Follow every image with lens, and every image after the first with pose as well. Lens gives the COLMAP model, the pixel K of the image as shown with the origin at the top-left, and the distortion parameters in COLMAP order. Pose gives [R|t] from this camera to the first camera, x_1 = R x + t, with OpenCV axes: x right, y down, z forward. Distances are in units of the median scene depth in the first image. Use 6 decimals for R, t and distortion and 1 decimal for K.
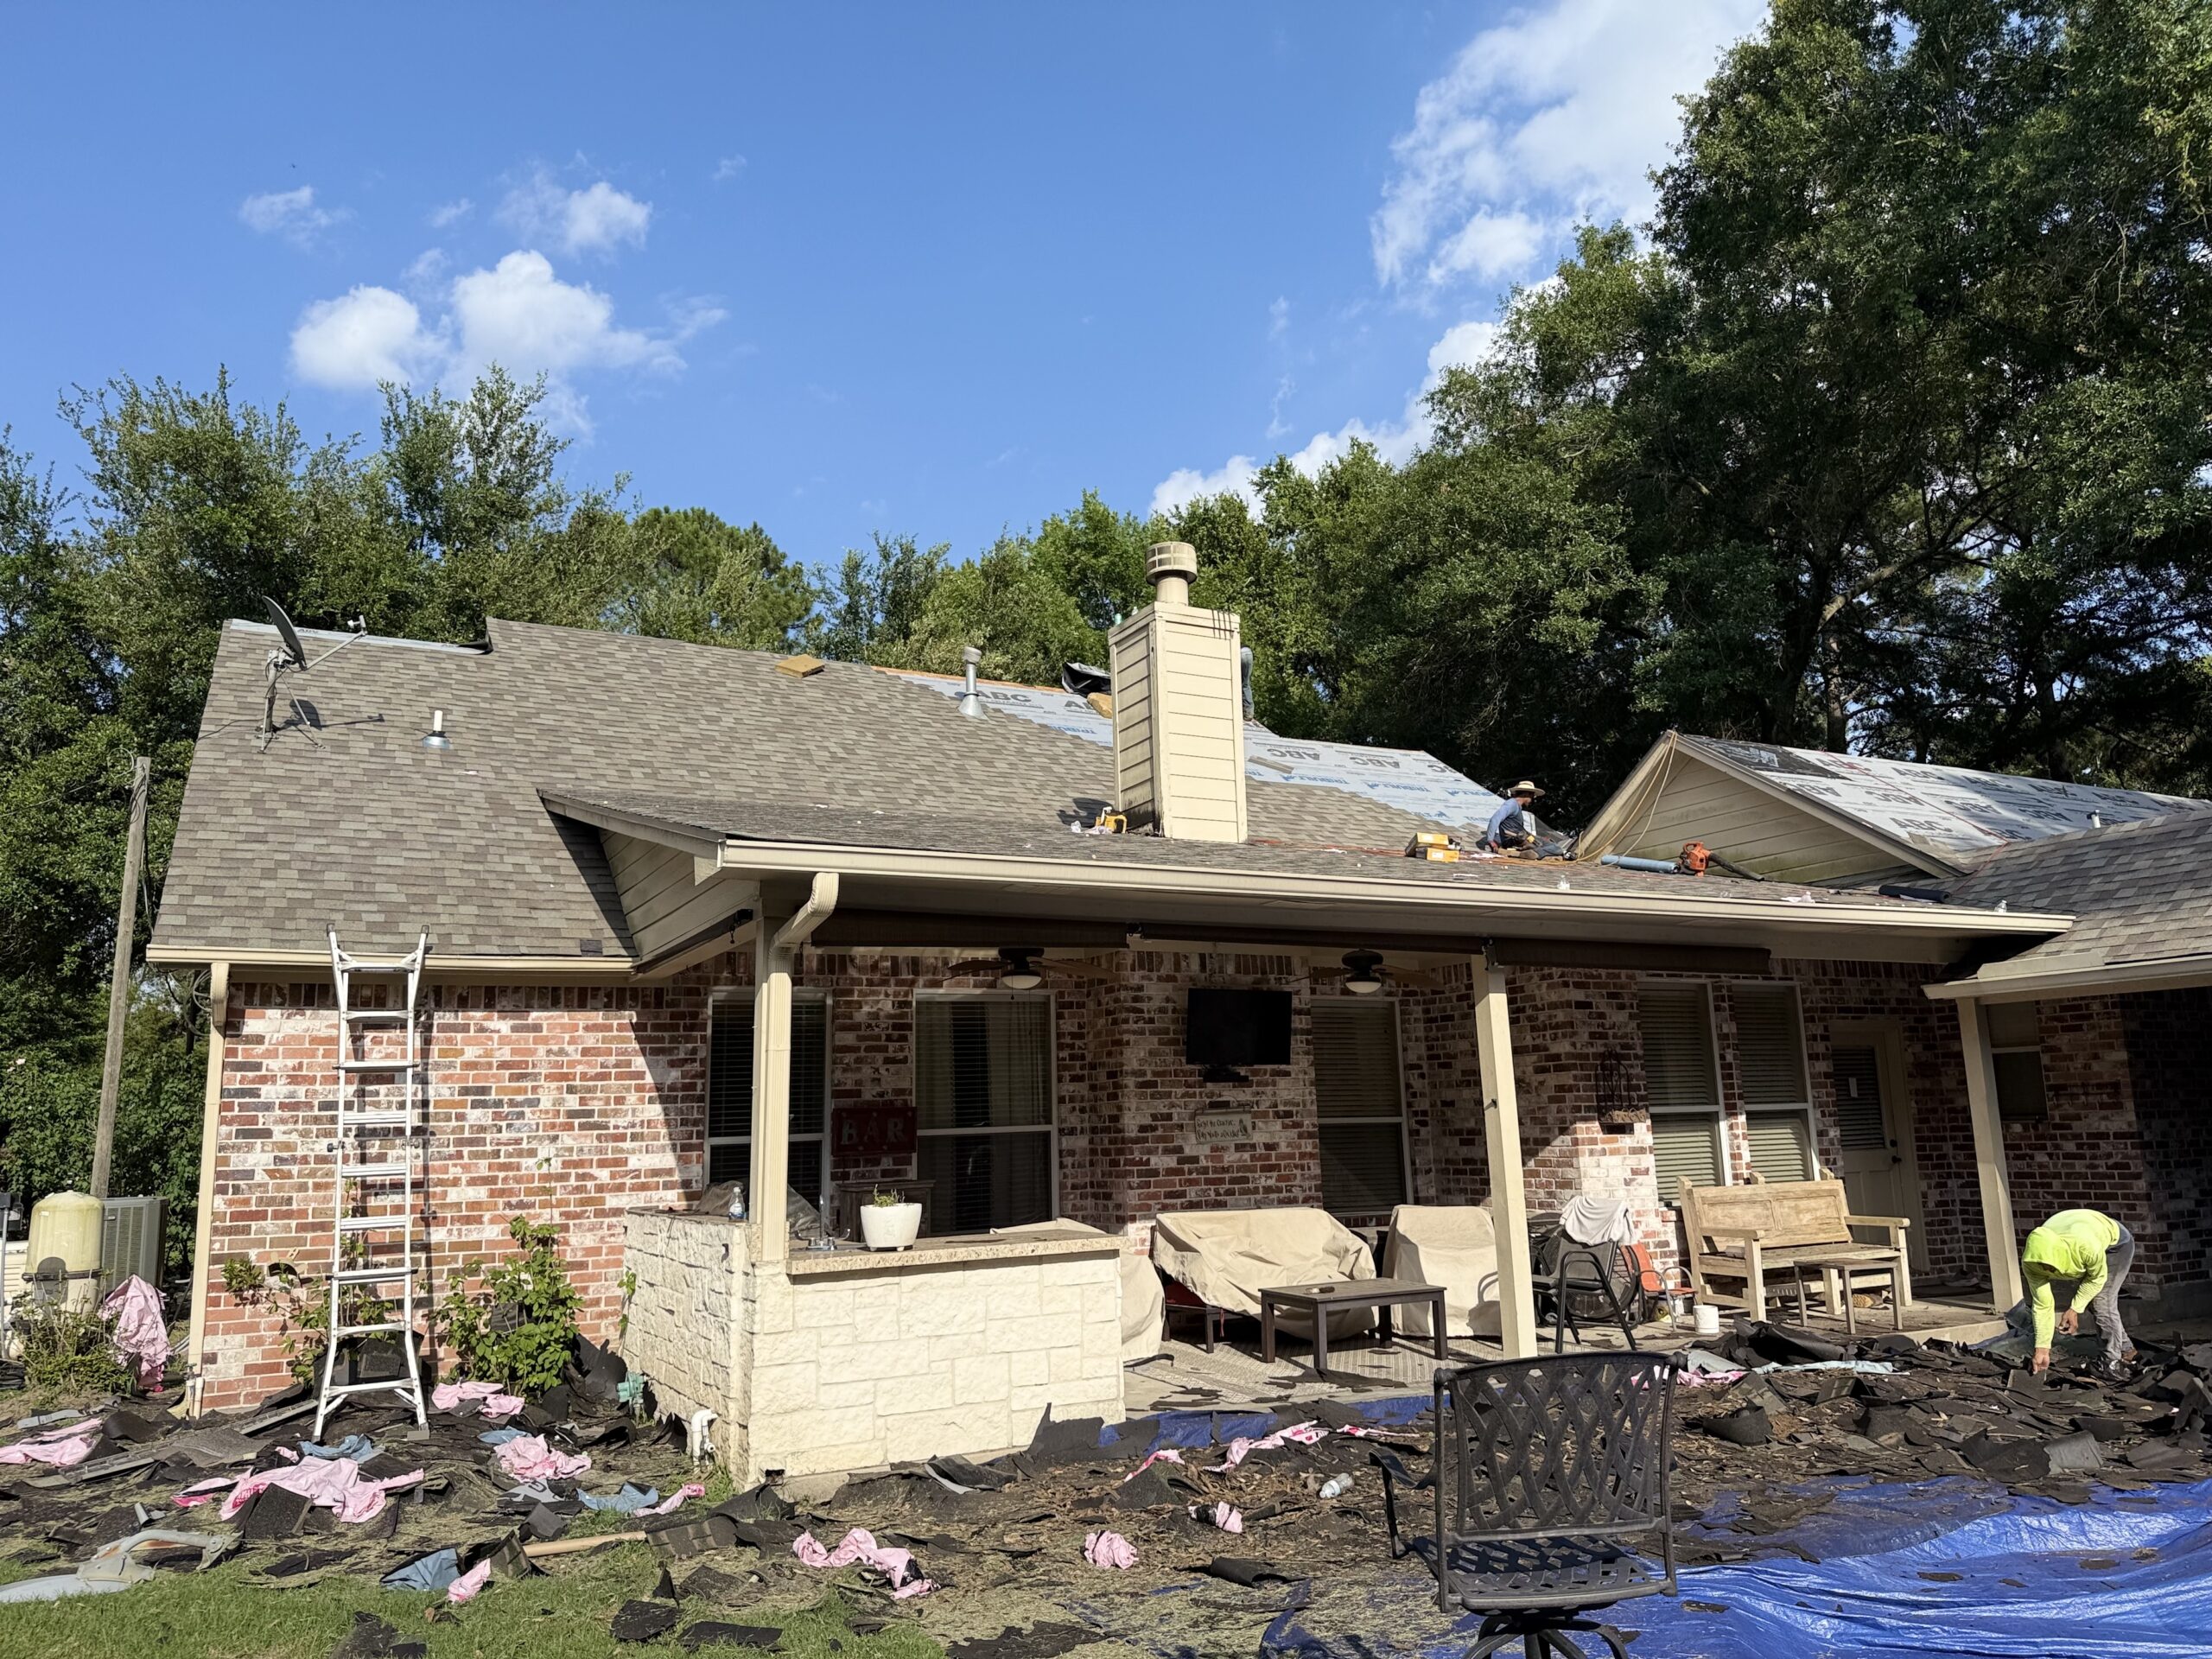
lens RADIAL K [[1573.8, 0, 1103.8], [0, 1573.8, 834.5], [0, 0, 1]] dist [0.052230, -0.074601]
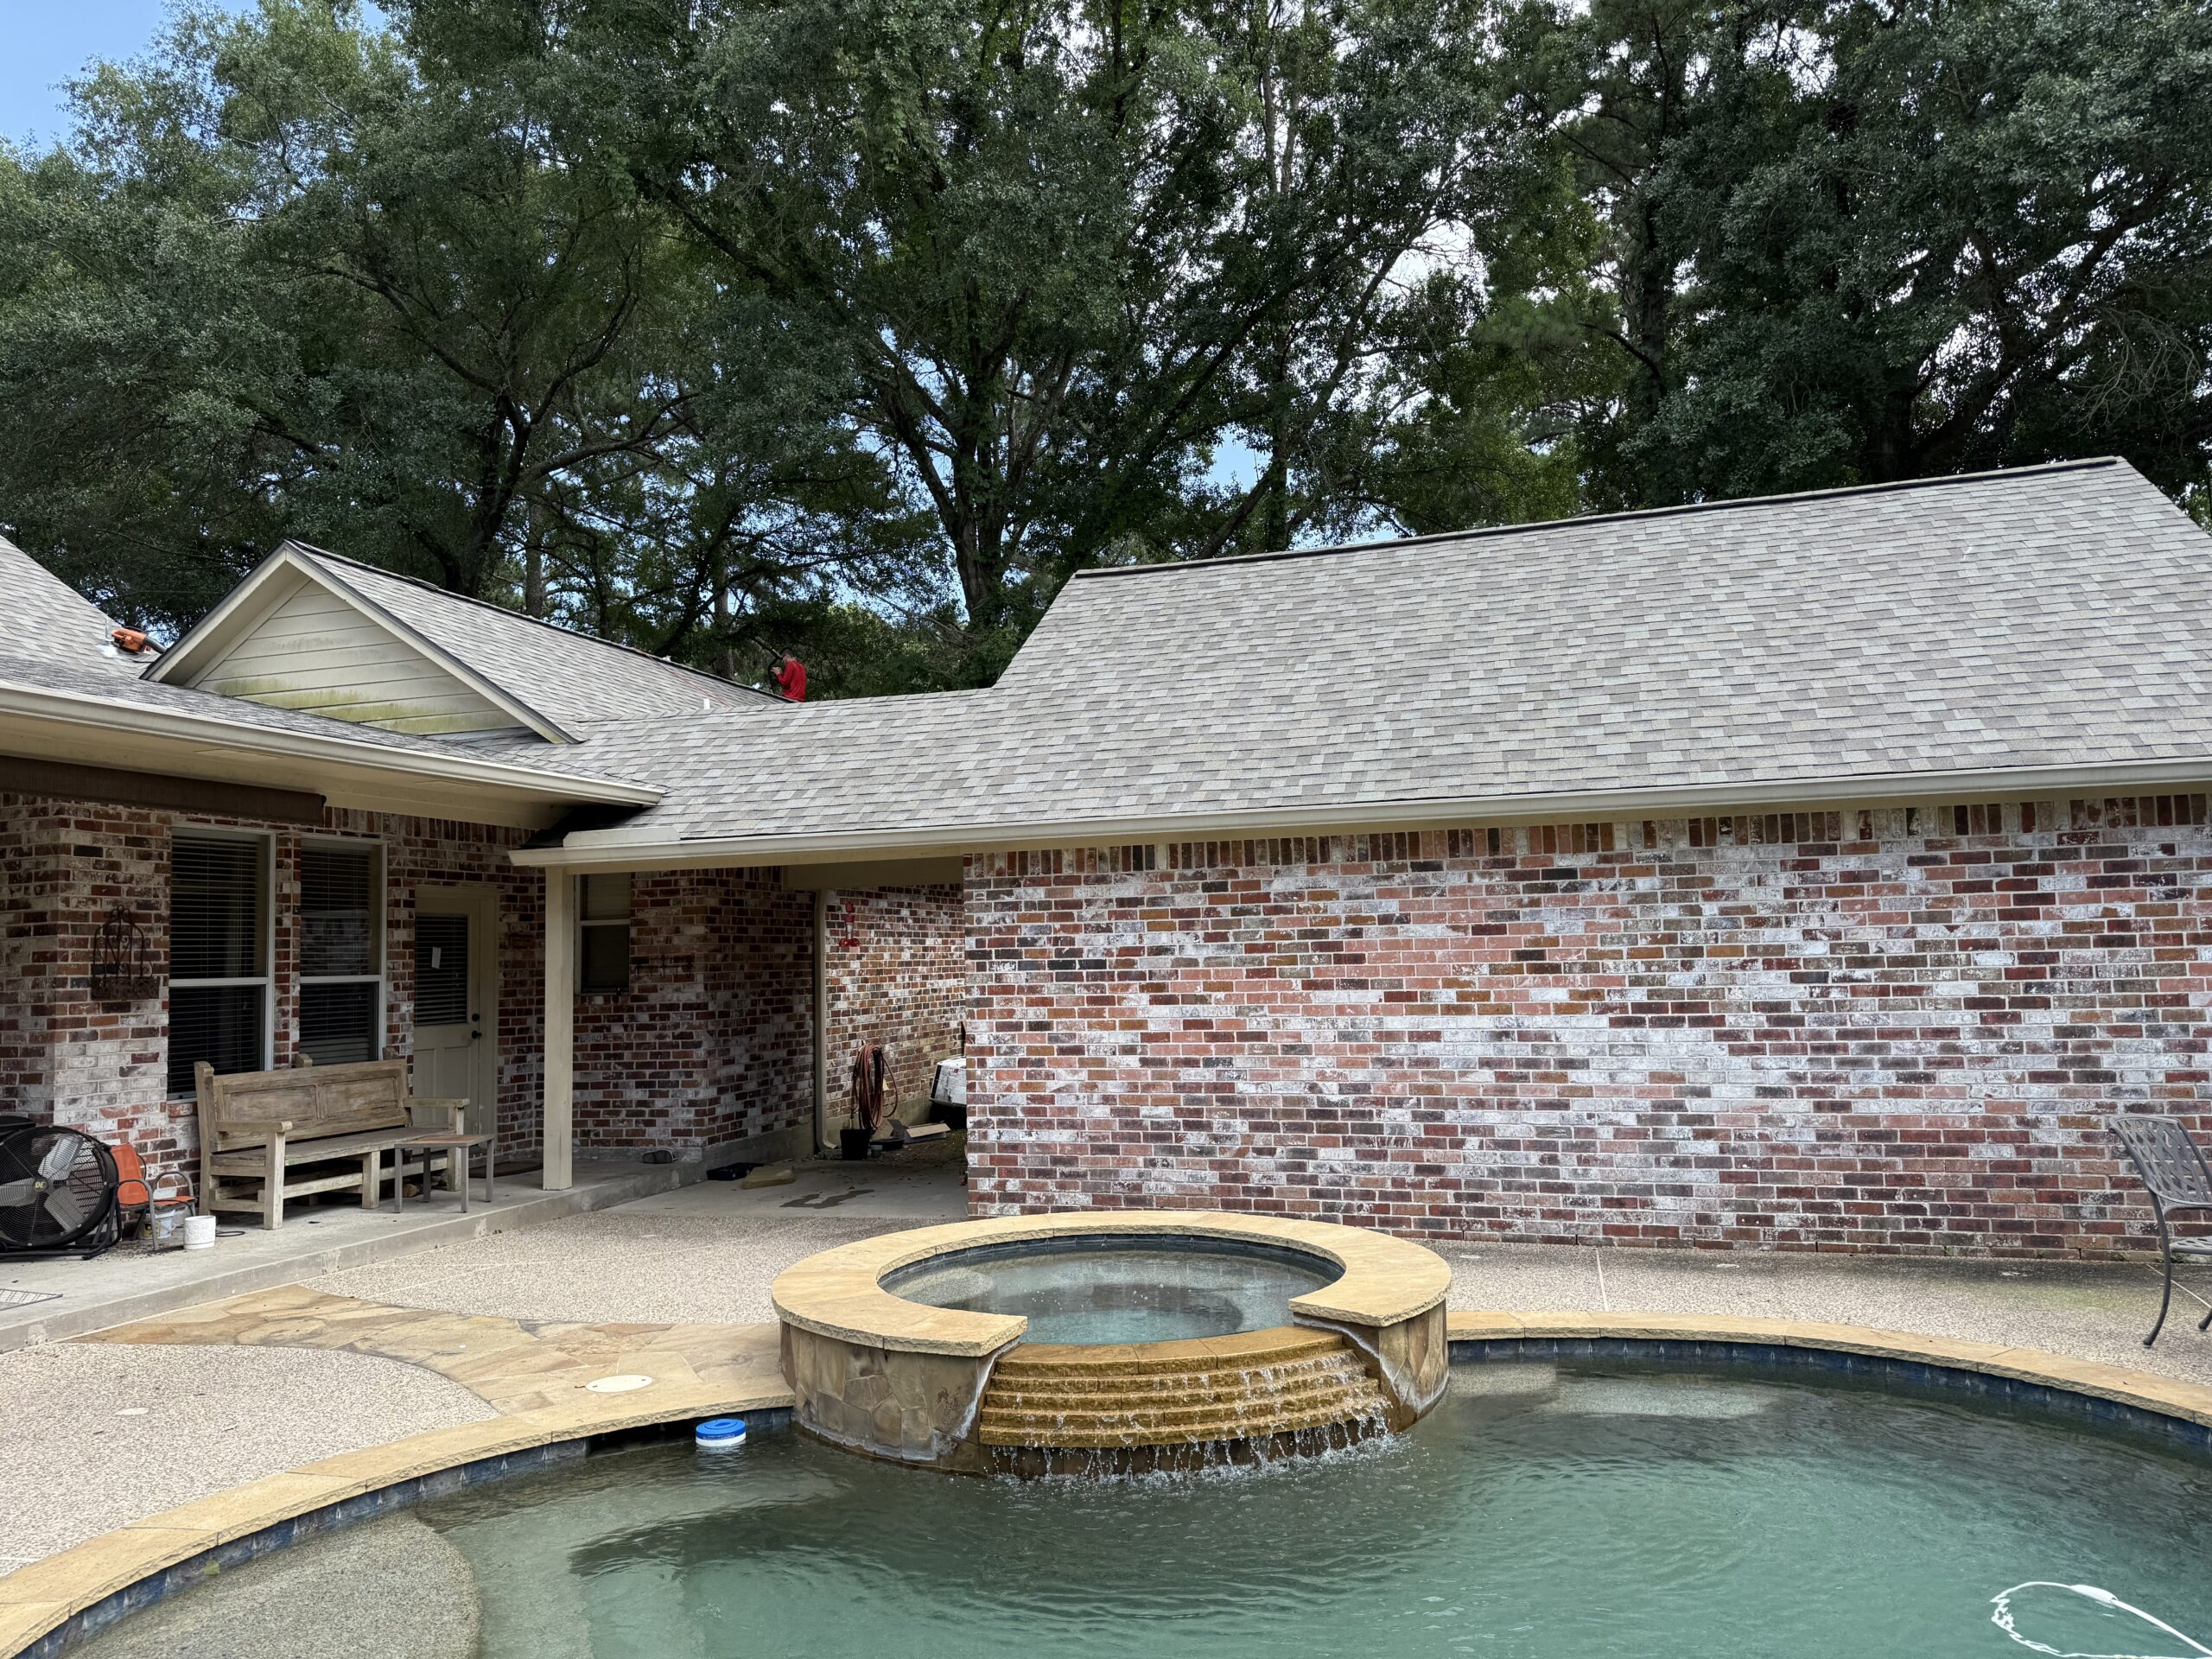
lens RADIAL K [[1573.8, 0, 1103.8], [0, 1573.8, 834.5], [0, 0, 1]] dist [0.052230, -0.074601]
pose [[0.709684, 0.067580, 0.701271, 0.112776], [-0.124292, 0.991786, 0.030207, 0.014180], [-0.693470, -0.108600, 0.712254, 0.096618]]
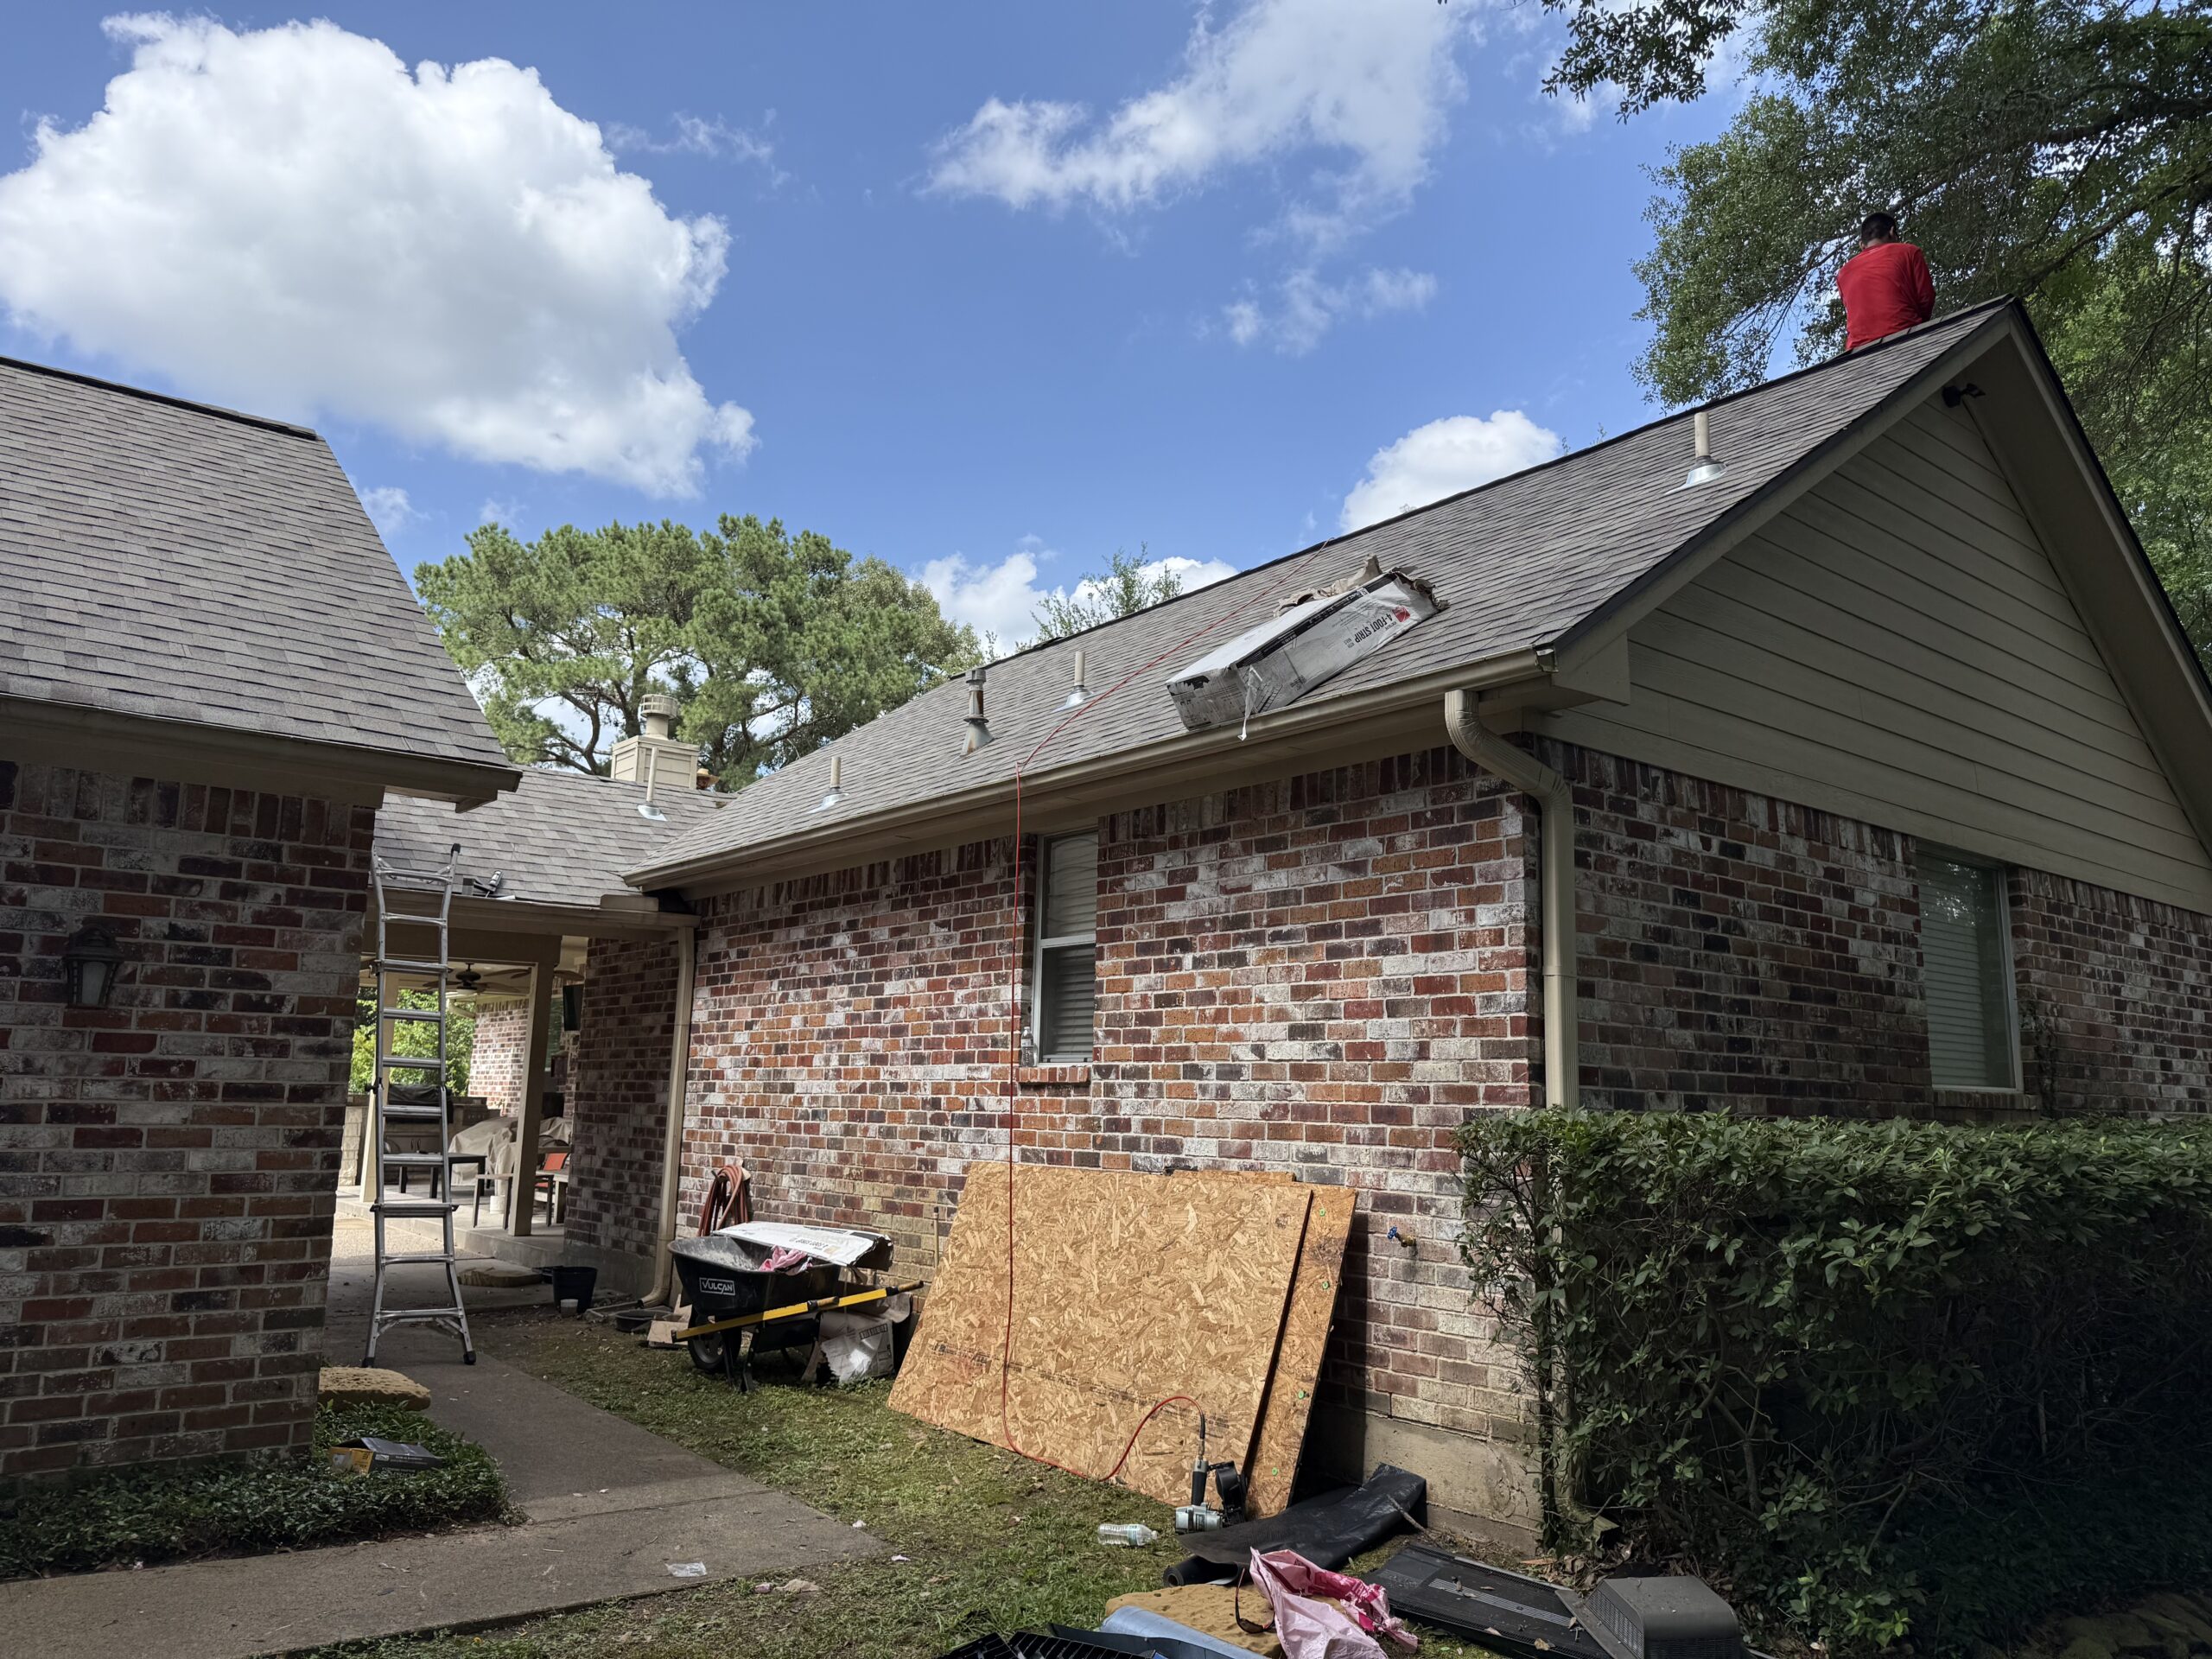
lens RADIAL K [[1573.8, 0, 1103.8], [0, 1573.8, 834.5], [0, 0, 1]] dist [0.052230, -0.074601]
pose [[0.186619, -0.138157, -0.972669, 1.928070], [0.146867, 0.982860, -0.111426, 0.221089], [0.971392, -0.122059, 0.203712, 1.299055]]
